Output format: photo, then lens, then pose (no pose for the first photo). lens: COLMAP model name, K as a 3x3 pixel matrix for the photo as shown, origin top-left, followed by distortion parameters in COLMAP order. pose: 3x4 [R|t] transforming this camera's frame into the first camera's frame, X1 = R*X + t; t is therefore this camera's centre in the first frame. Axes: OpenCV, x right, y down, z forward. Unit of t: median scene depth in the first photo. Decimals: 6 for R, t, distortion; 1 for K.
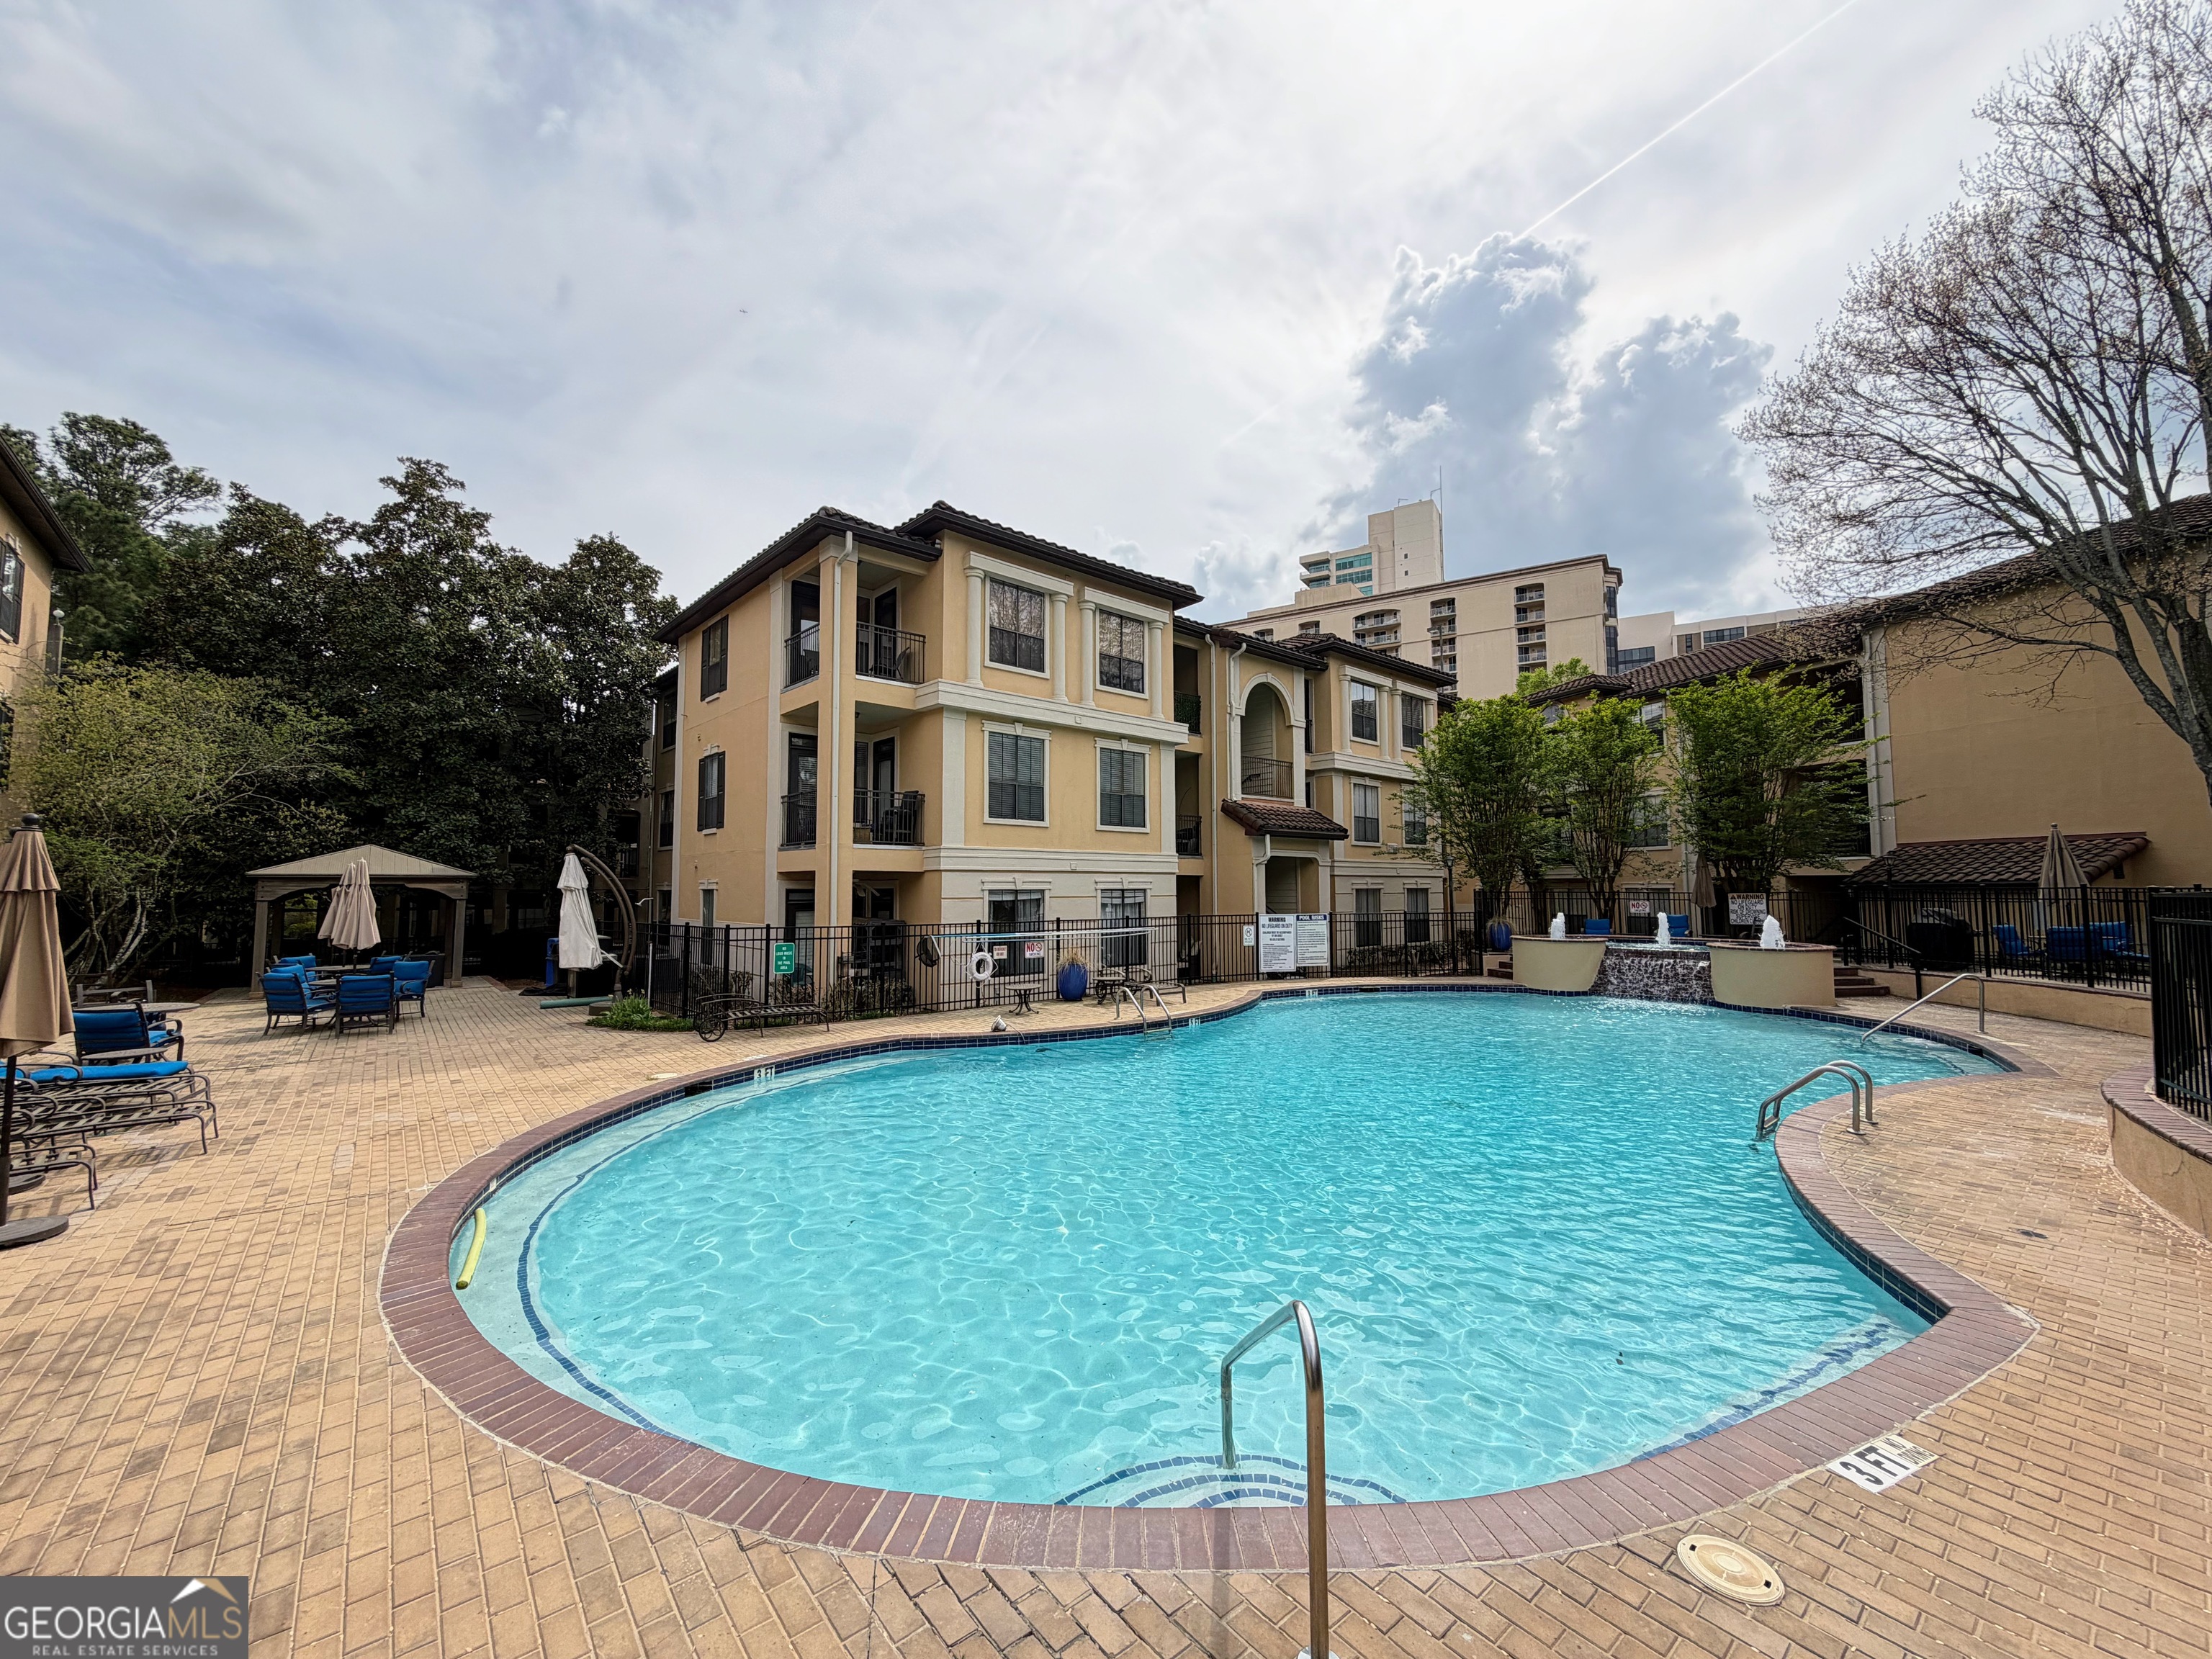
lens RADIAL K [[877.2, 0, 1106.0], [0, 877.2, 829.5], [0, 0, 1]] dist [-0.001023, -0.000044]
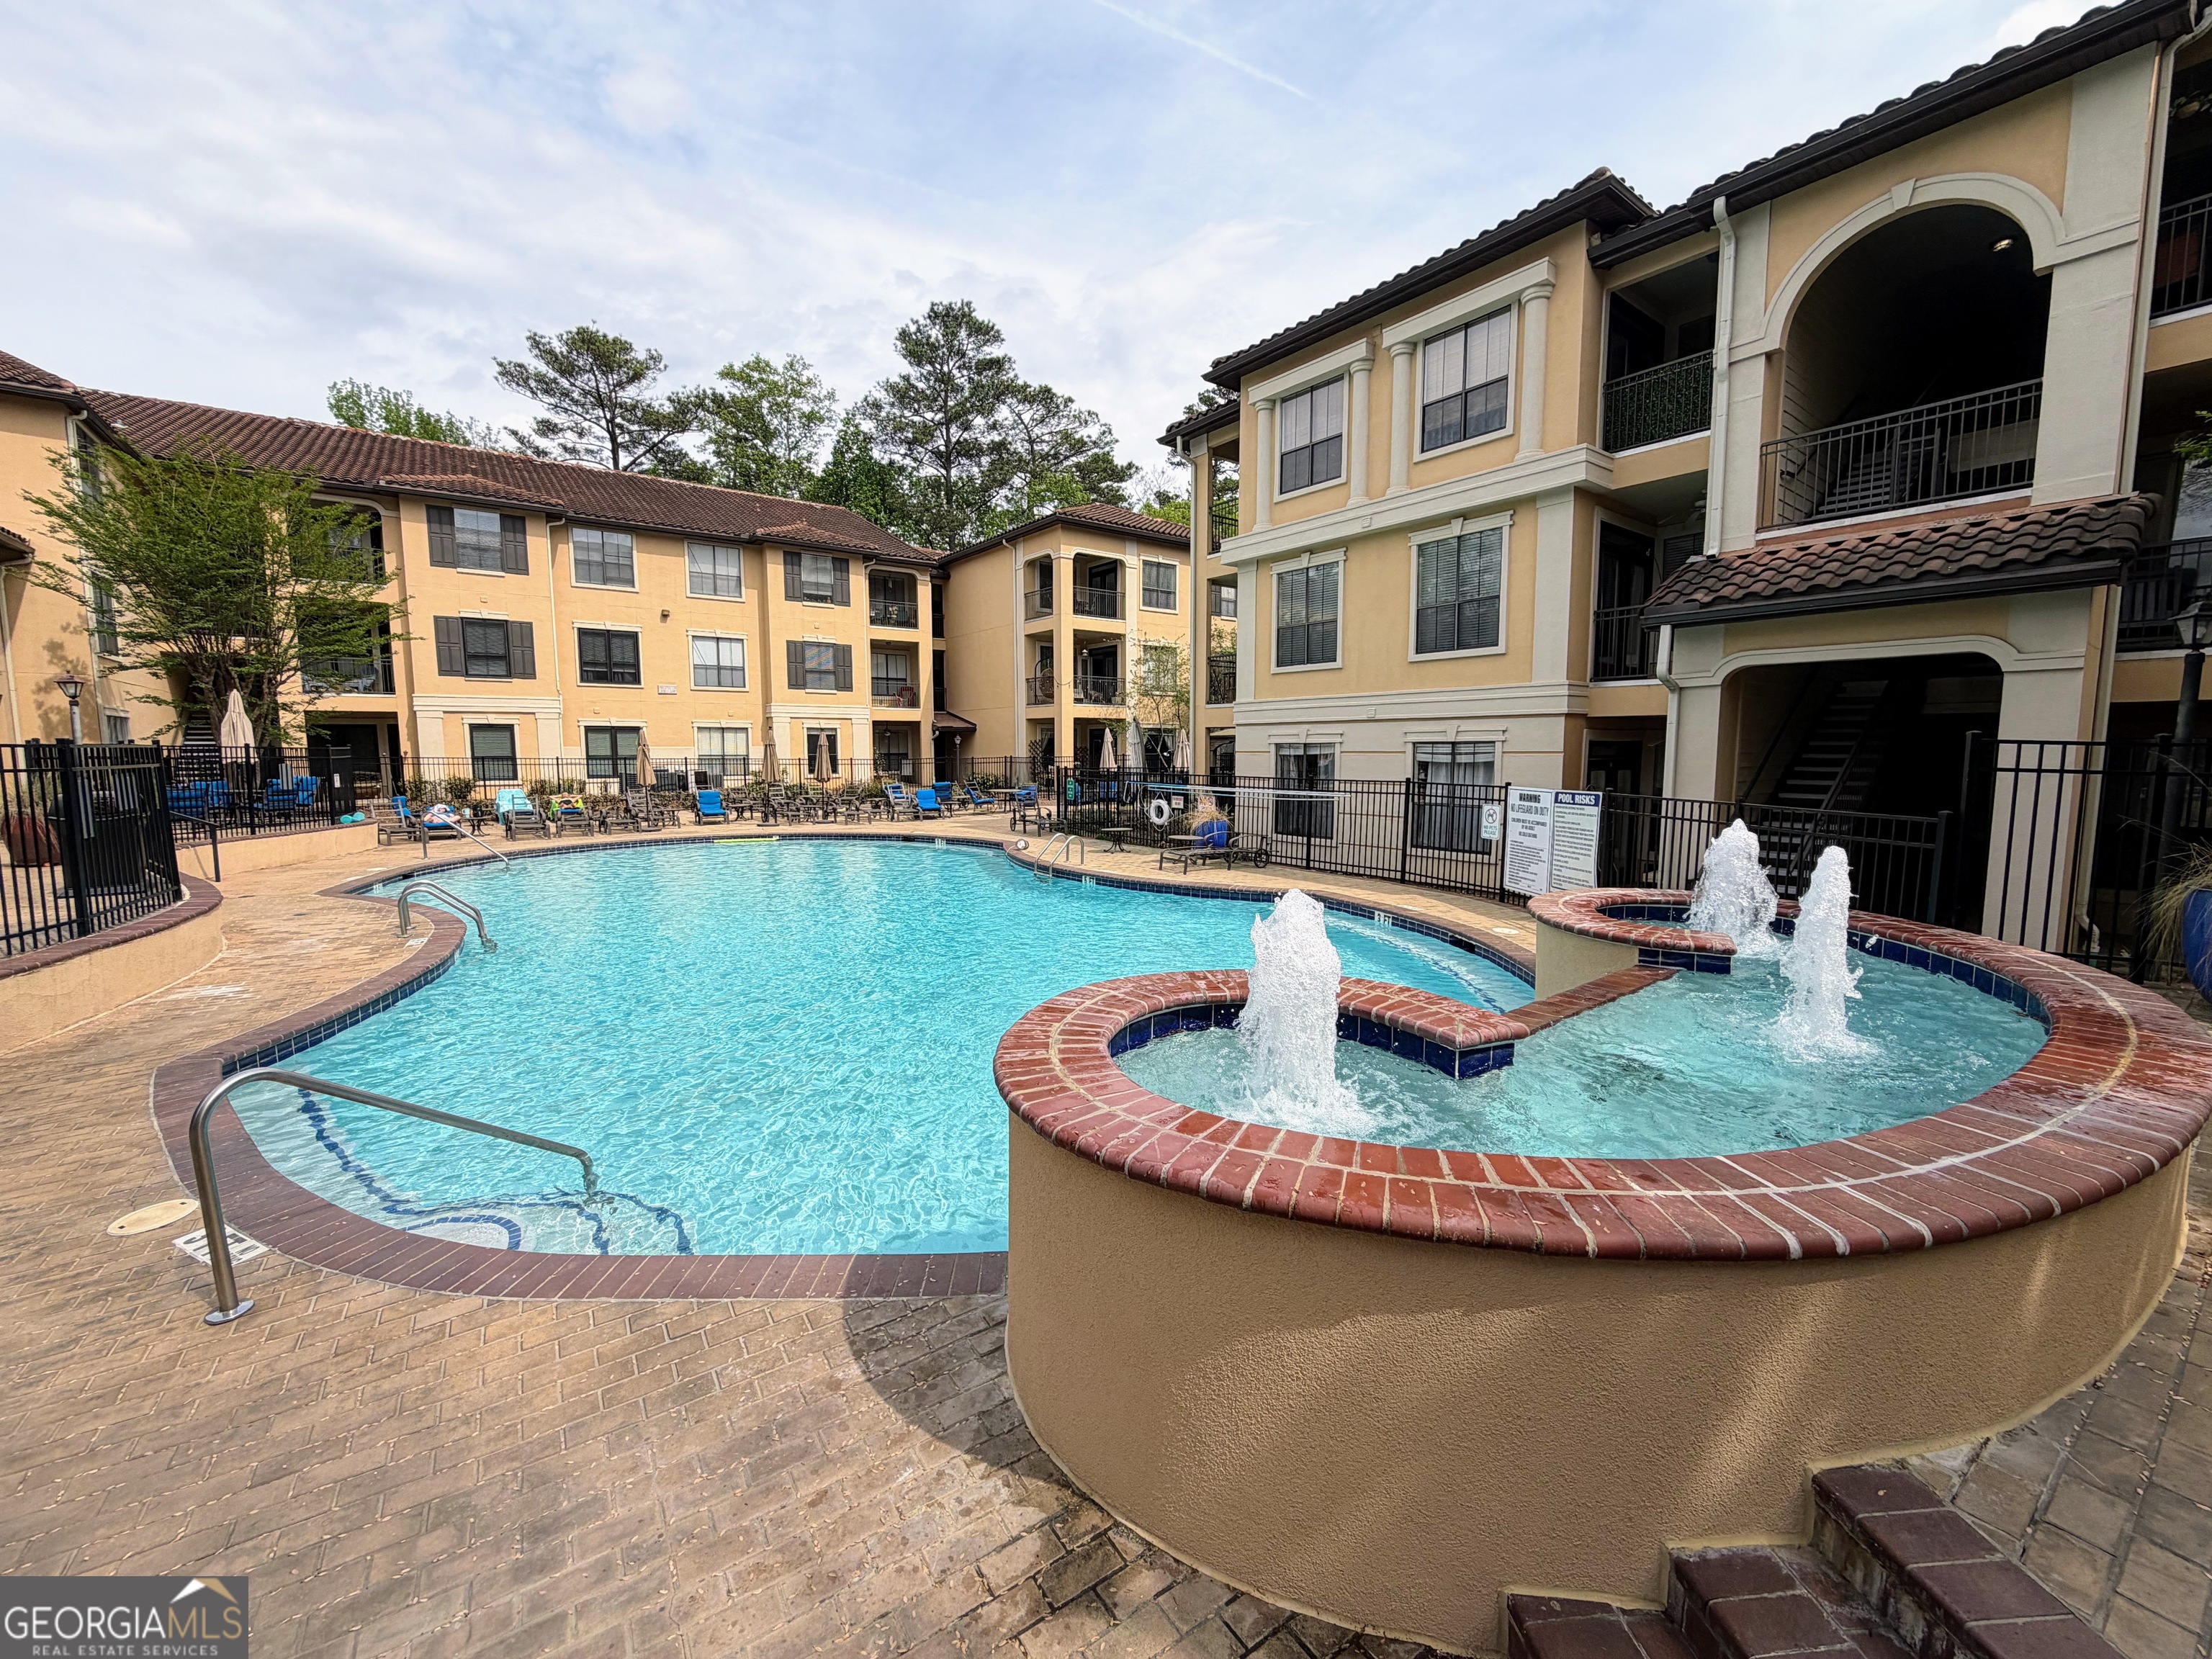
lens RADIAL K [[877.2, 0, 1106.0], [0, 877.2, 829.5], [0, 0, 1]] dist [-0.001023, -0.000044]
pose [[-0.083153, 0.091442, -0.992333, 0.723337], [0.064840, 0.994168, 0.086178, 0.057881], [0.994425, -0.057177, -0.088597, 0.768509]]
